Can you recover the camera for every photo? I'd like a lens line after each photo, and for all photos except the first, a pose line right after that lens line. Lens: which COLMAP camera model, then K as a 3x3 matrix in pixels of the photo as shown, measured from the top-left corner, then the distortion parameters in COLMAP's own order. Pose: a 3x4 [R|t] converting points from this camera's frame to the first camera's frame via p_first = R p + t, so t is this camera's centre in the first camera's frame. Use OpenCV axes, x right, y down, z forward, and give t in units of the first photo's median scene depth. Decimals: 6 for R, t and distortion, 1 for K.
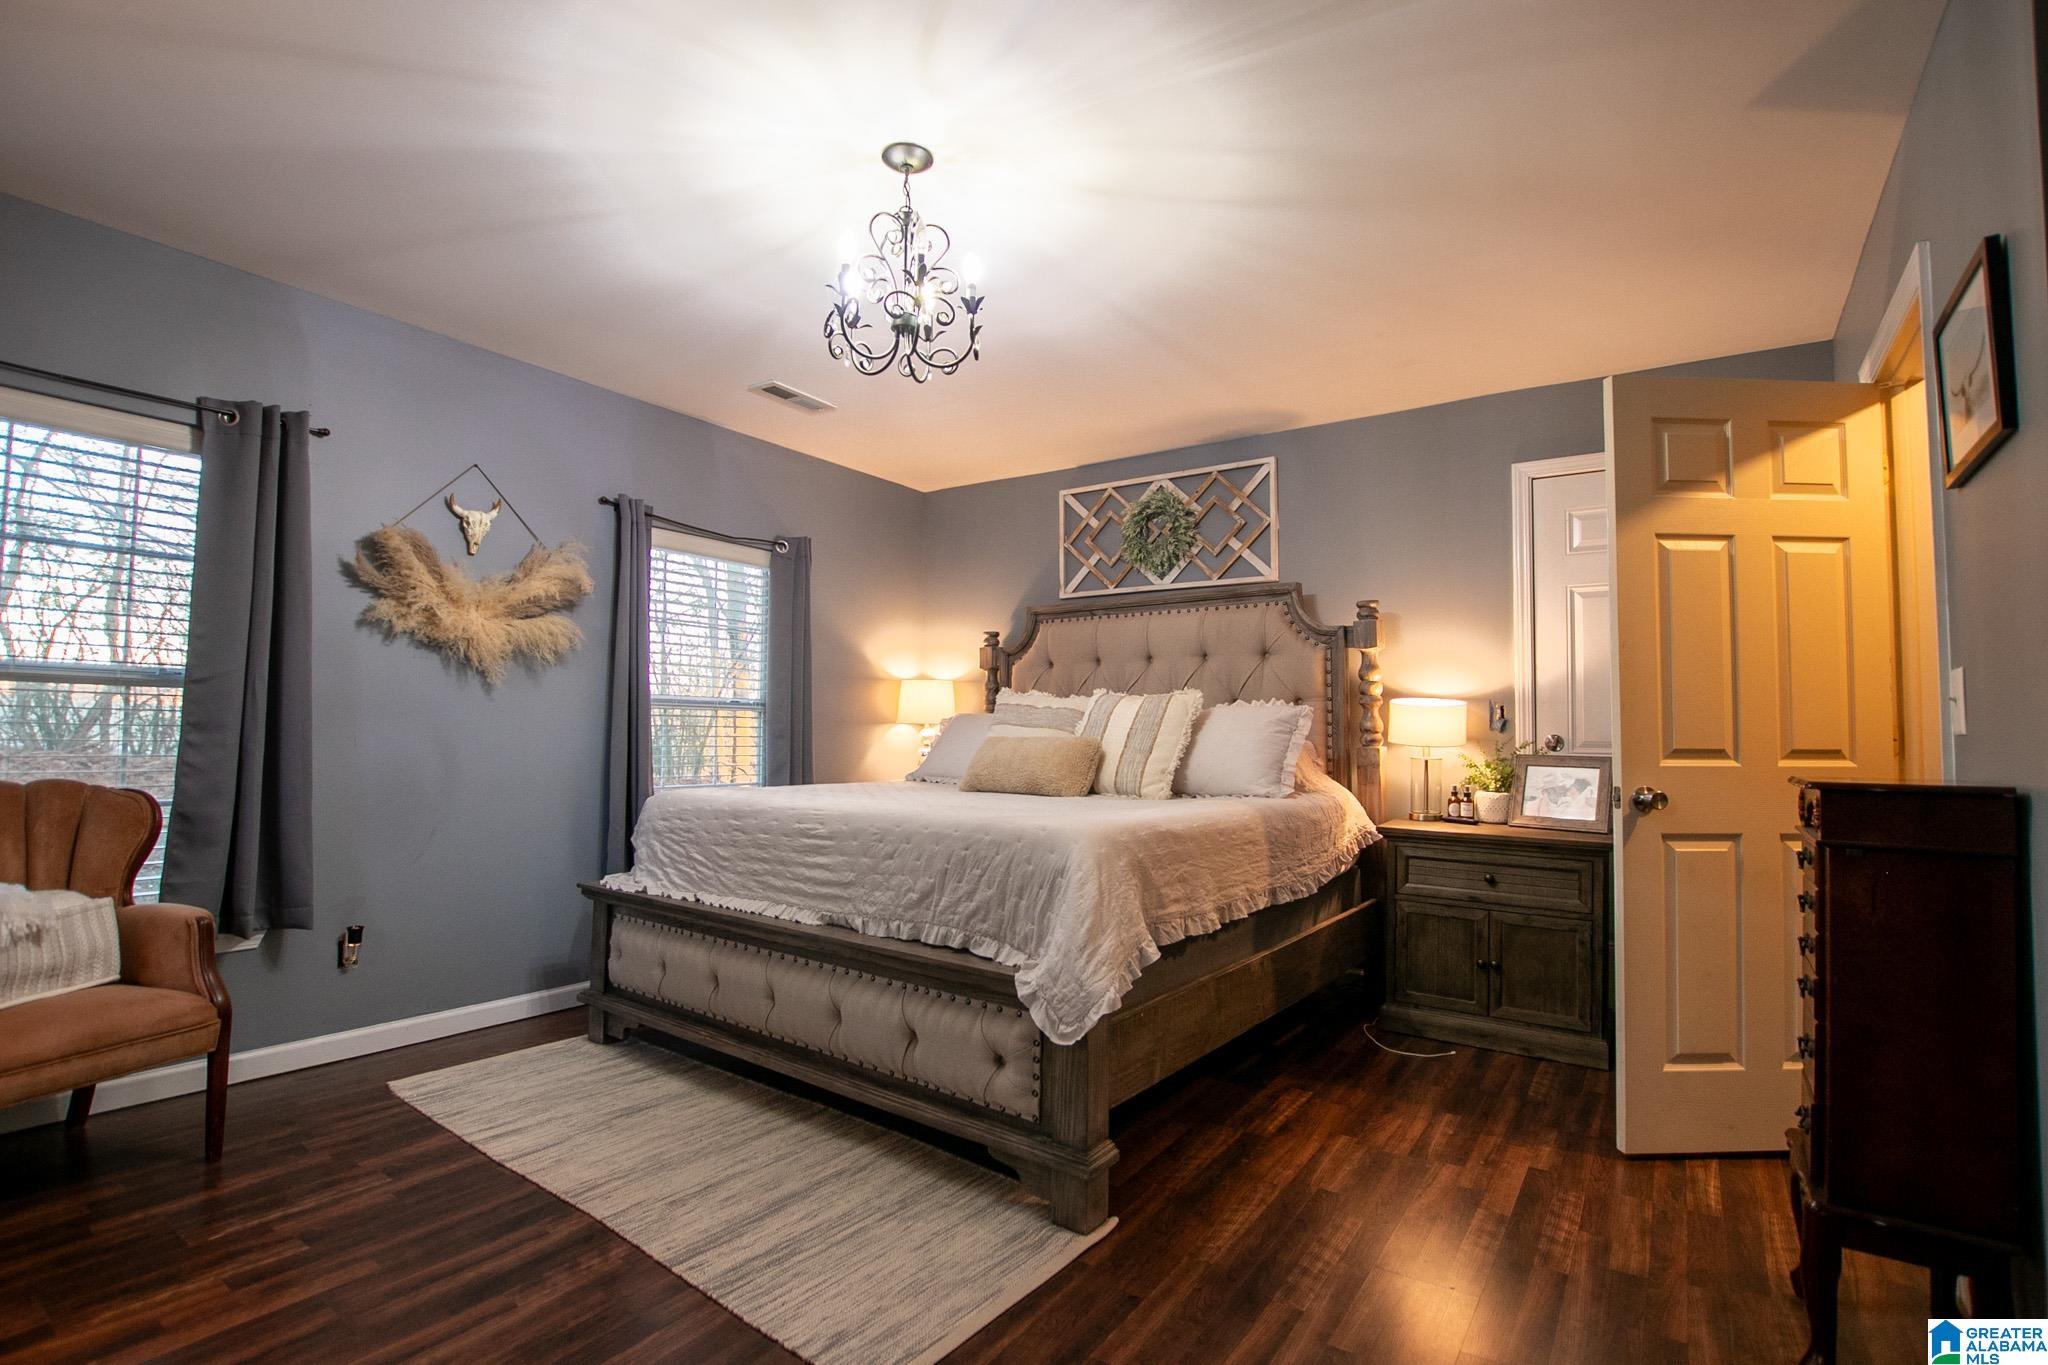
lens RADIAL K [[947.0, 0, 1006.1], [0, 947.0, 685.2], [0, 0, 1]] dist [-0.032219, 0.002770]
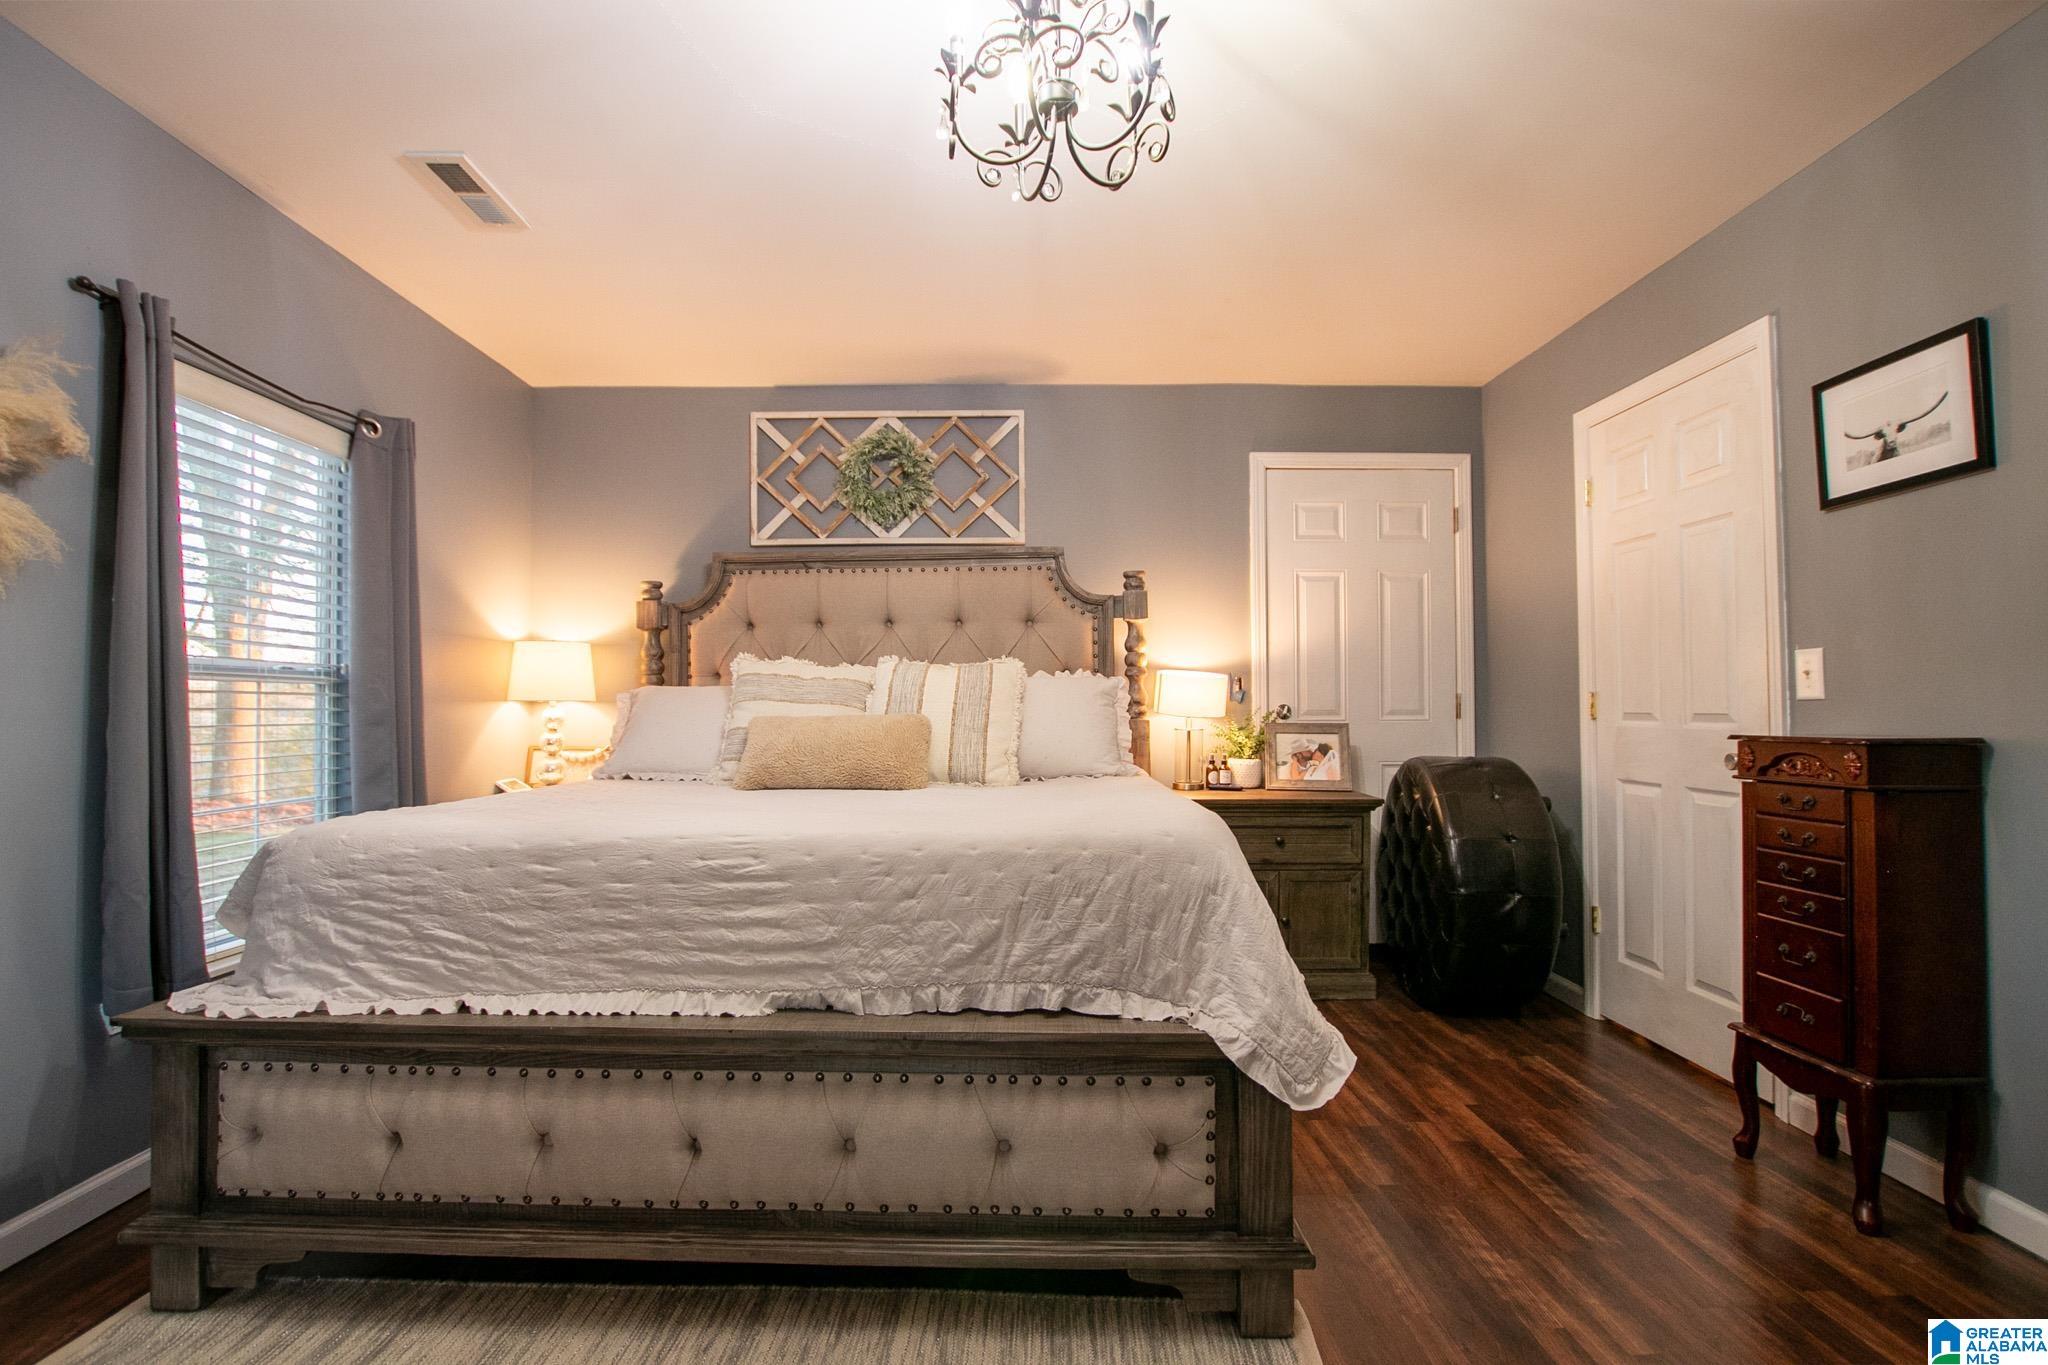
lens RADIAL K [[947.0, 0, 1017.4], [0, 947.0, 684.5], [0, 0, 1]] dist [-0.032219, 0.002770]
pose [[0.811241, -0.000745, 0.584711, -0.339521], [-0.014317, 0.999674, 0.021137, 0.011146], [-0.584536, -0.025519, 0.810966, 0.303905]]
